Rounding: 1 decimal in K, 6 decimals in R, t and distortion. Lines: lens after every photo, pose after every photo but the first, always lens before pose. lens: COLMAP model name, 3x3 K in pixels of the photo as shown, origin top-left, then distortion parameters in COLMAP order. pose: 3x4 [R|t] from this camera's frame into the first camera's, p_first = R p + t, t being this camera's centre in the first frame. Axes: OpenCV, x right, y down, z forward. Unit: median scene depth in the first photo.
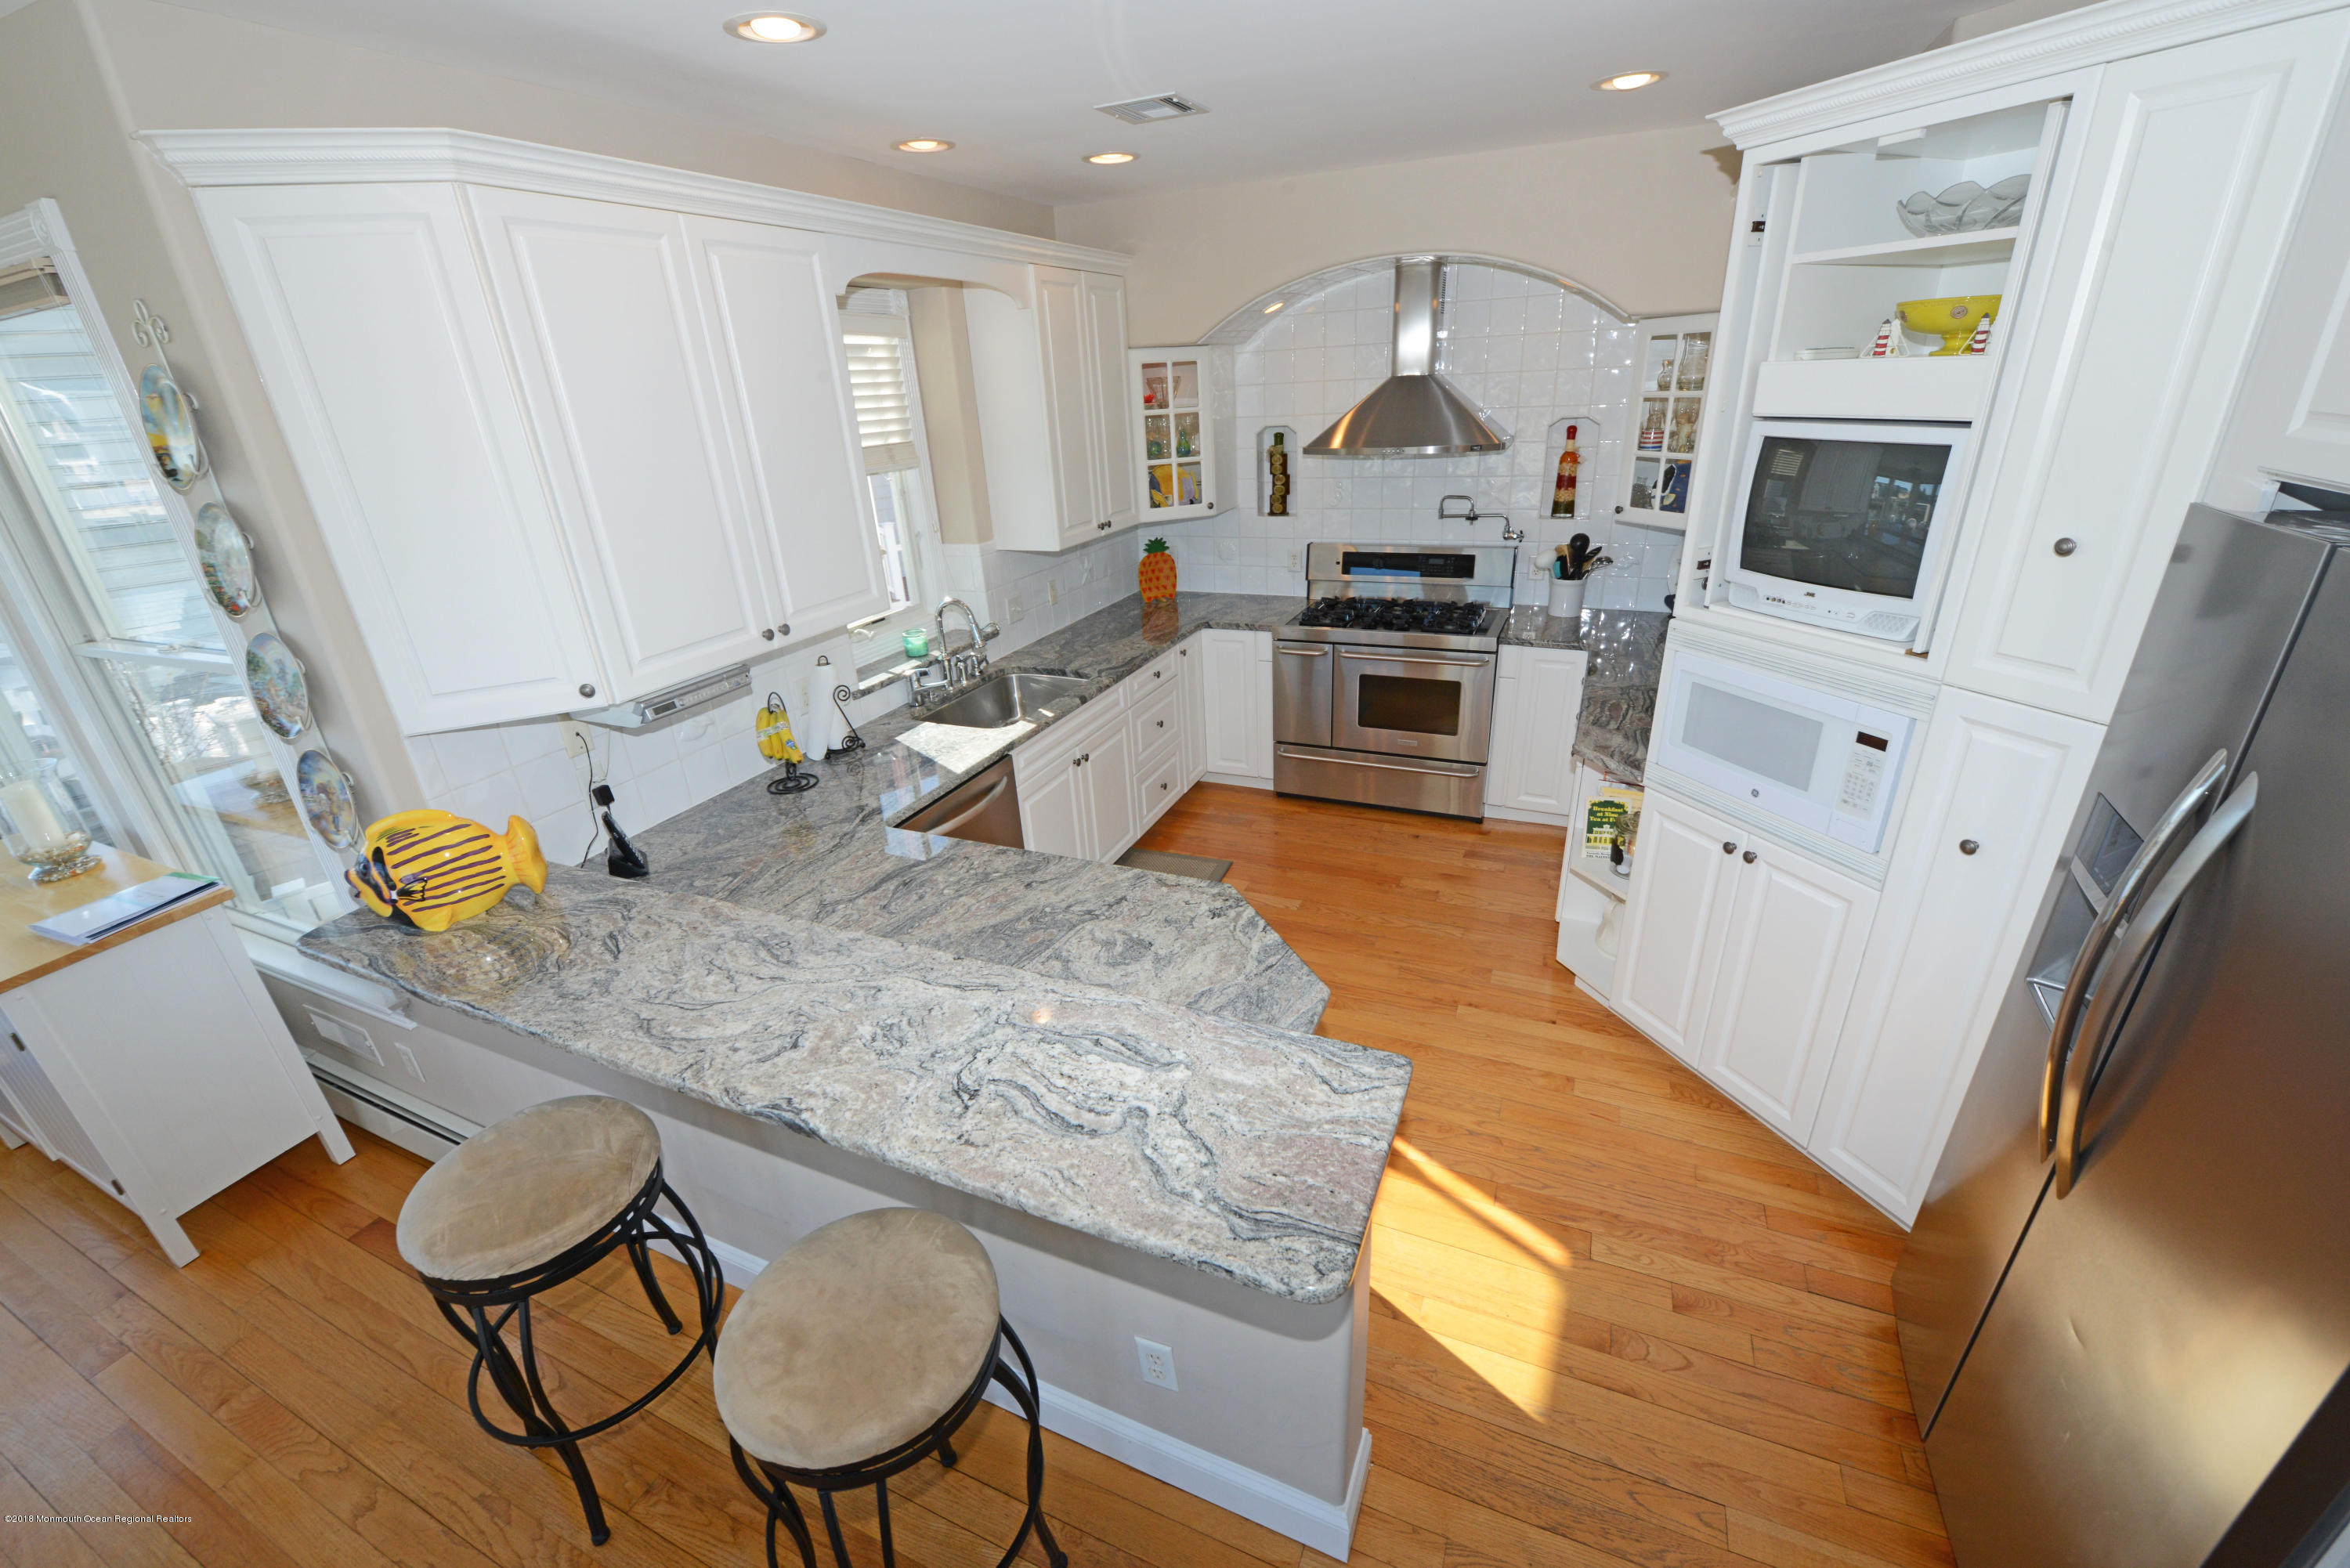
lens RADIAL K [[939.9, 0, 1178.4], [0, 939.9, 783.5], [0, 0, 1]] dist [-0.007864, -0.007399]
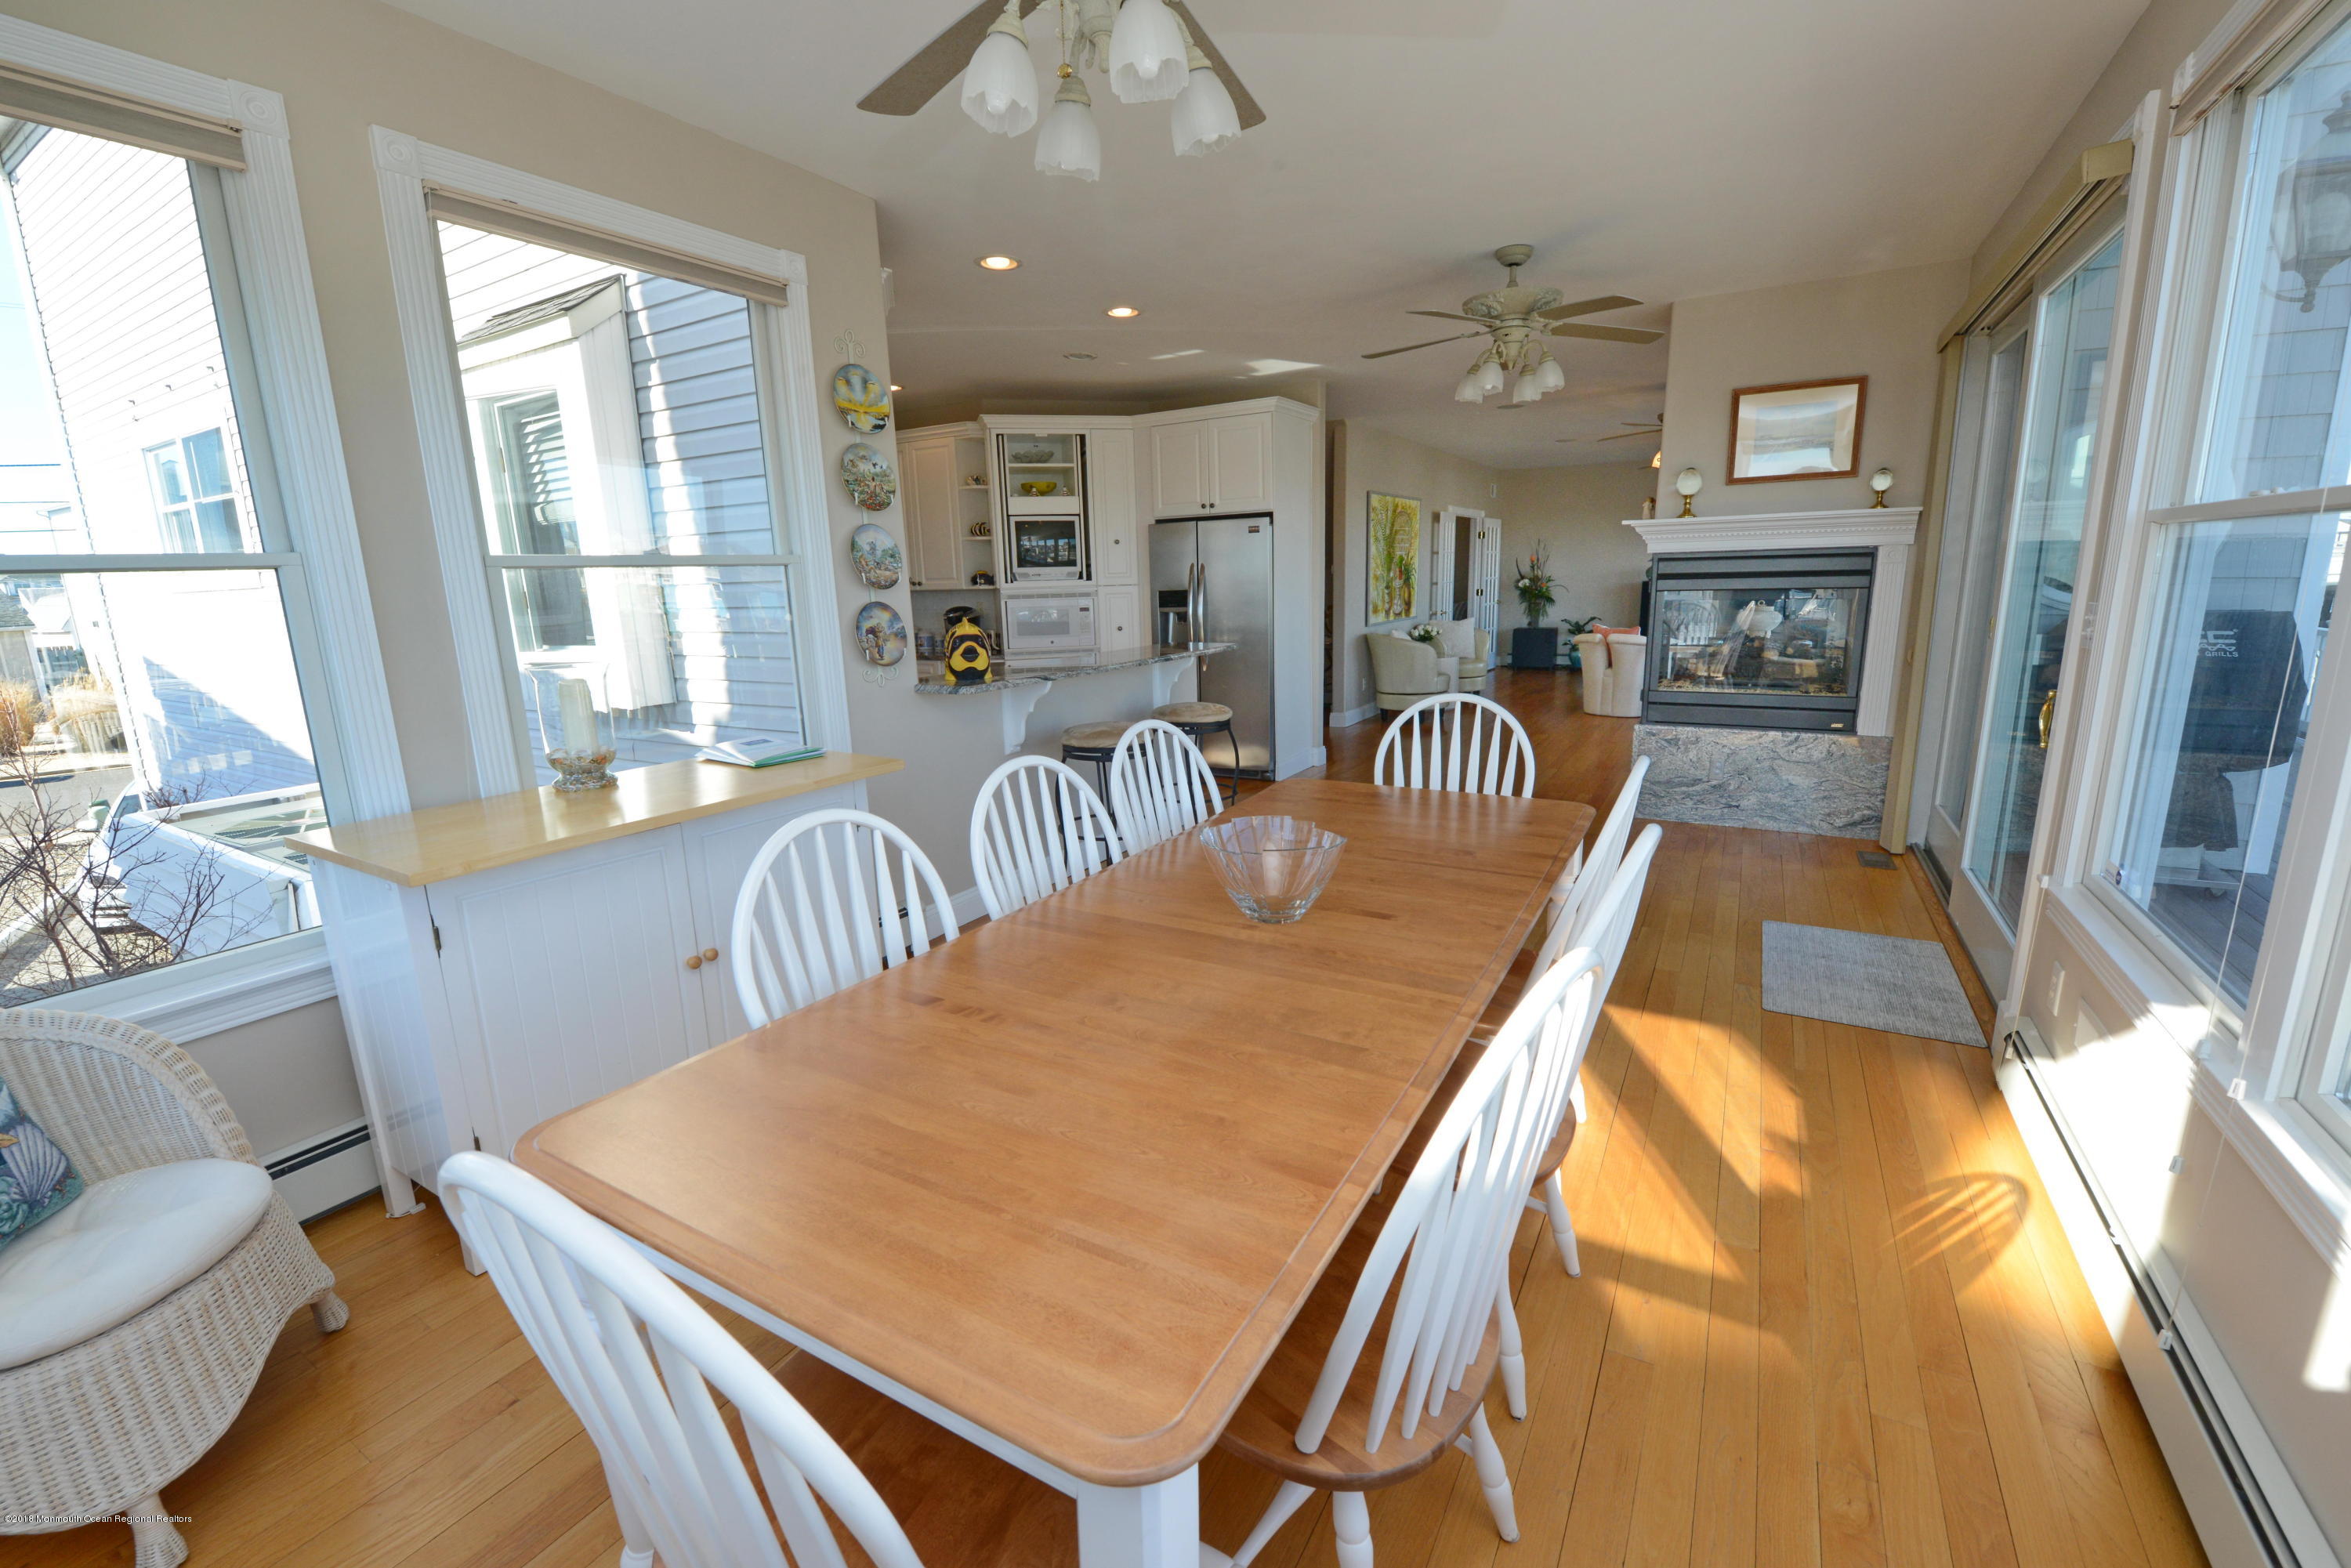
lens RADIAL K [[940.4, 0, 1178.9], [0, 940.4, 783.5], [0, 0, 1]] dist [-0.007864, -0.007399]
pose [[0.111861, -0.169634, 0.979138, -1.436056], [0.420721, 0.900740, 0.107987, 0.162617], [-0.900267, 0.399864, 0.172126, 0.228735]]
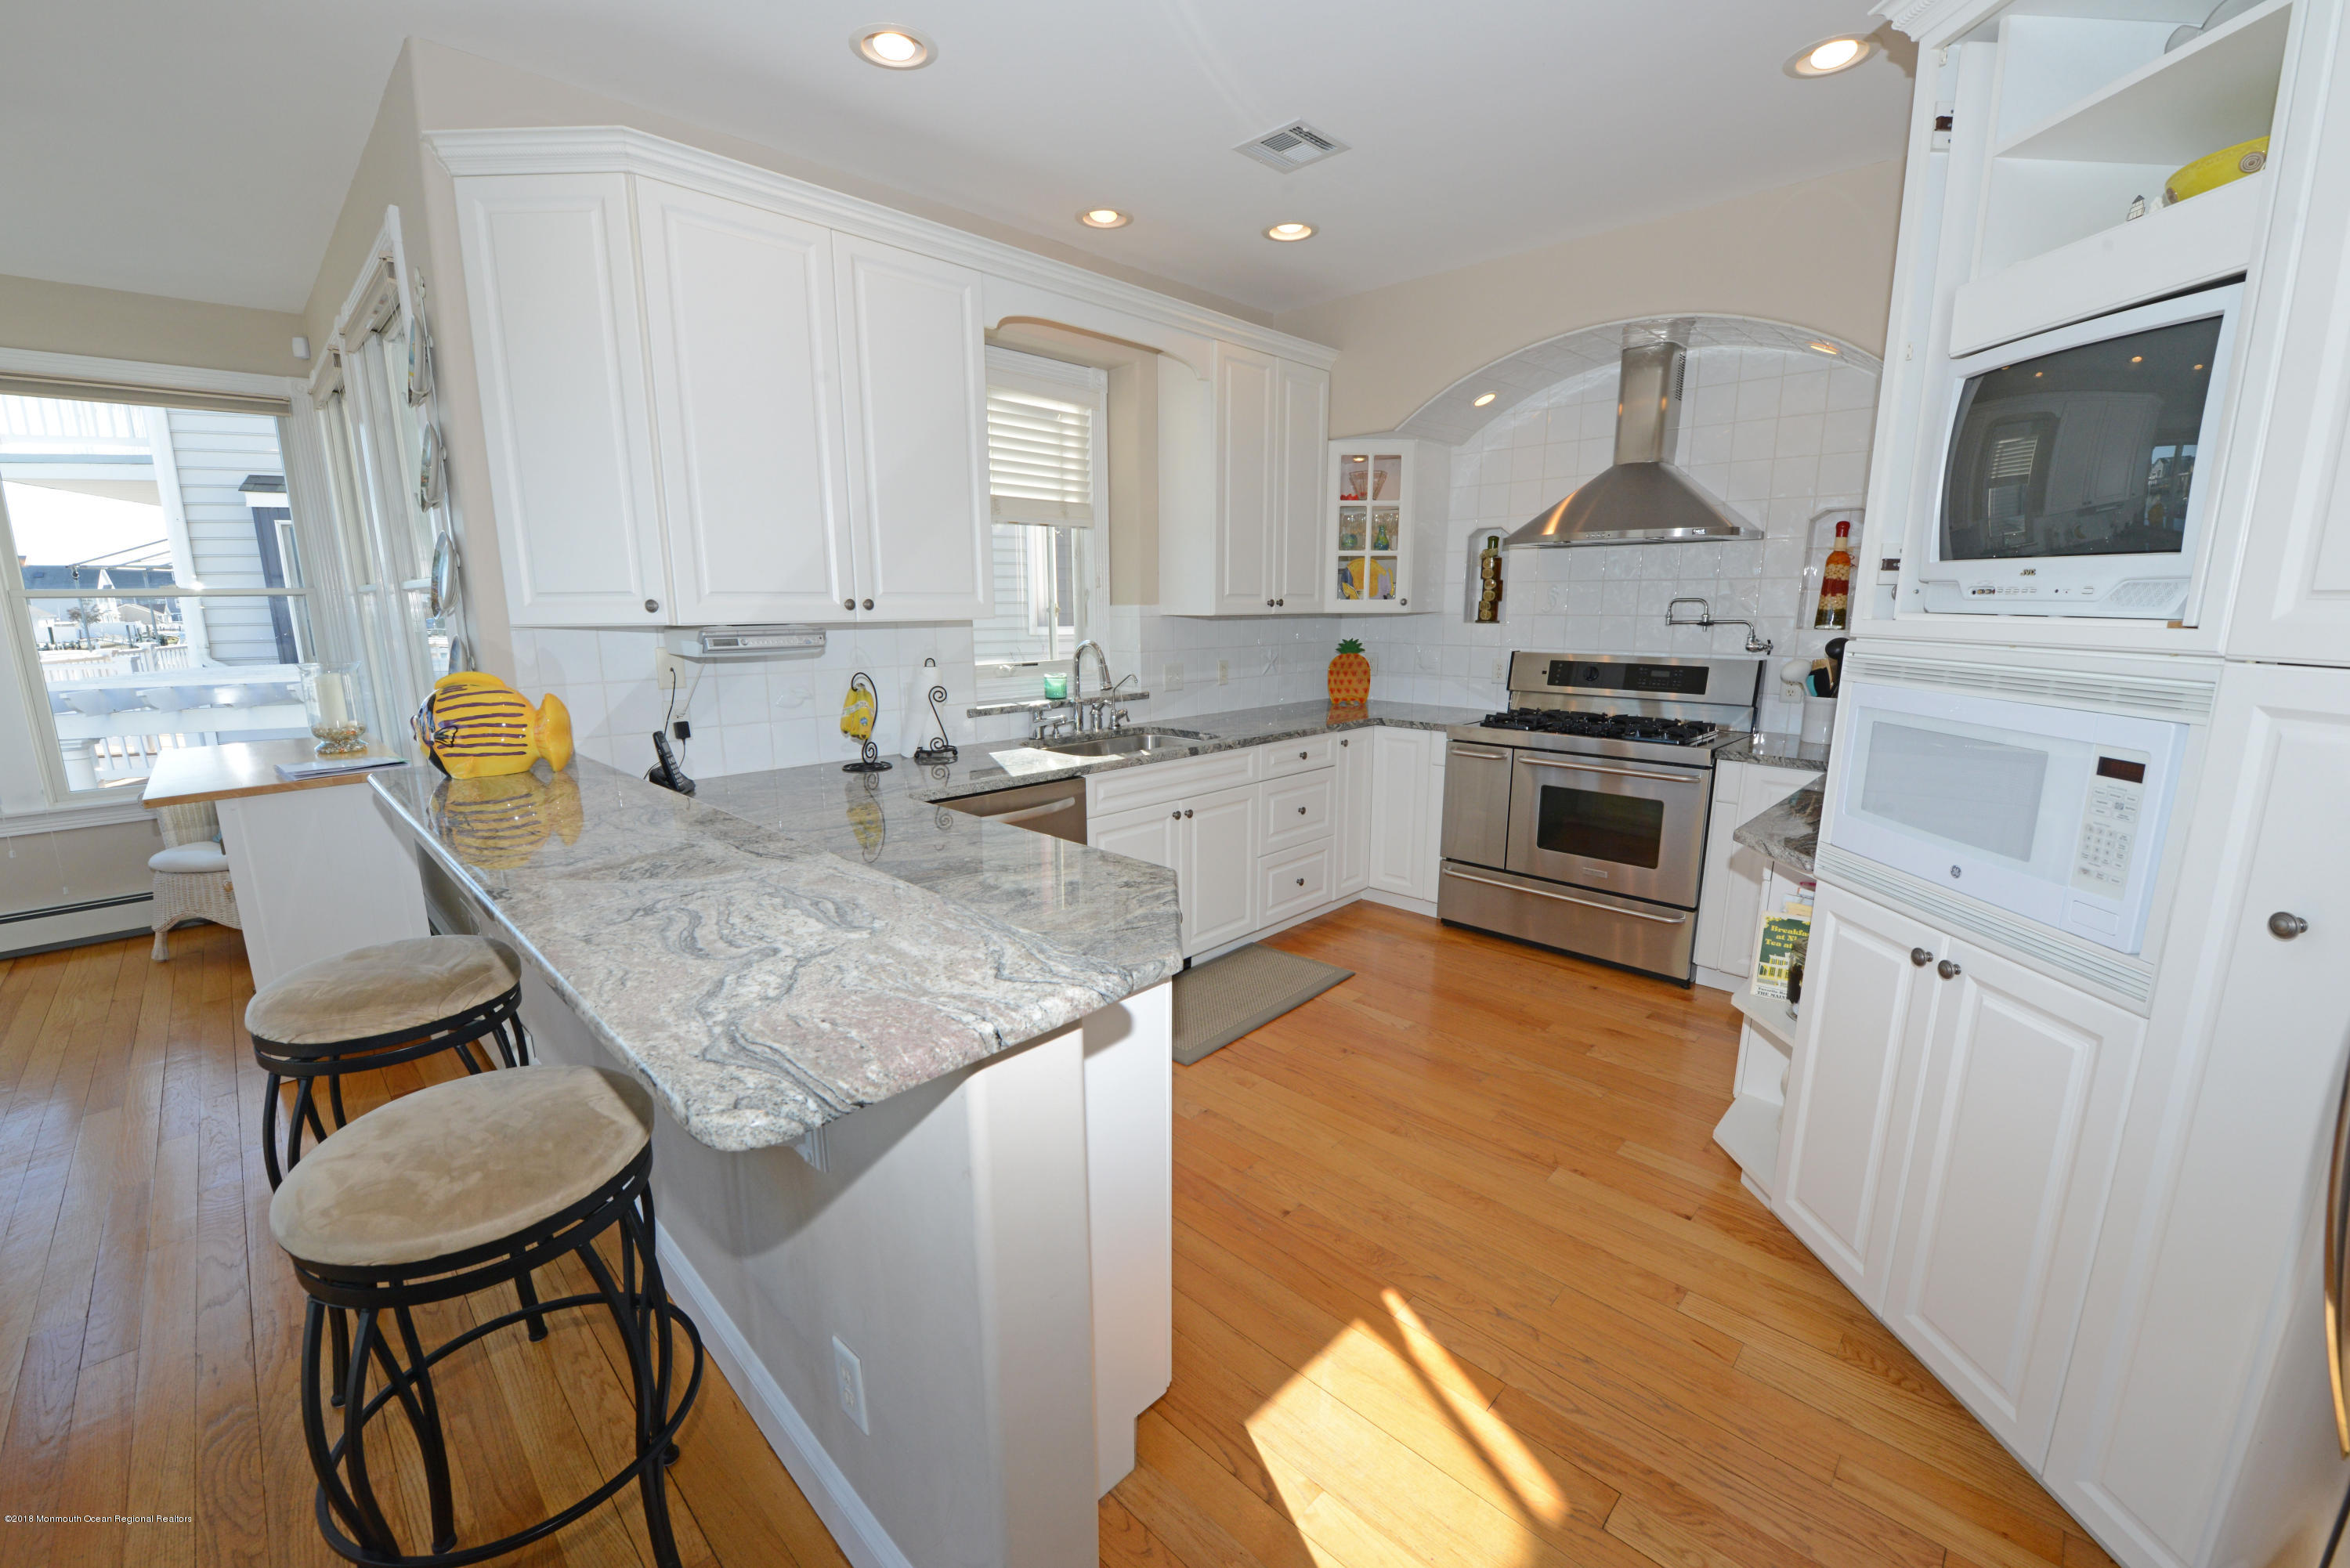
lens RADIAL K [[939.9, 0, 1178.4], [0, 939.9, 783.5], [0, 0, 1]] dist [-0.007864, -0.007399]
pose [[0.935326, 0.113008, -0.335252, 0.205261], [-0.179530, 0.968147, -0.174527, 0.110603], [0.304850, 0.223427, 0.925822, 0.127883]]
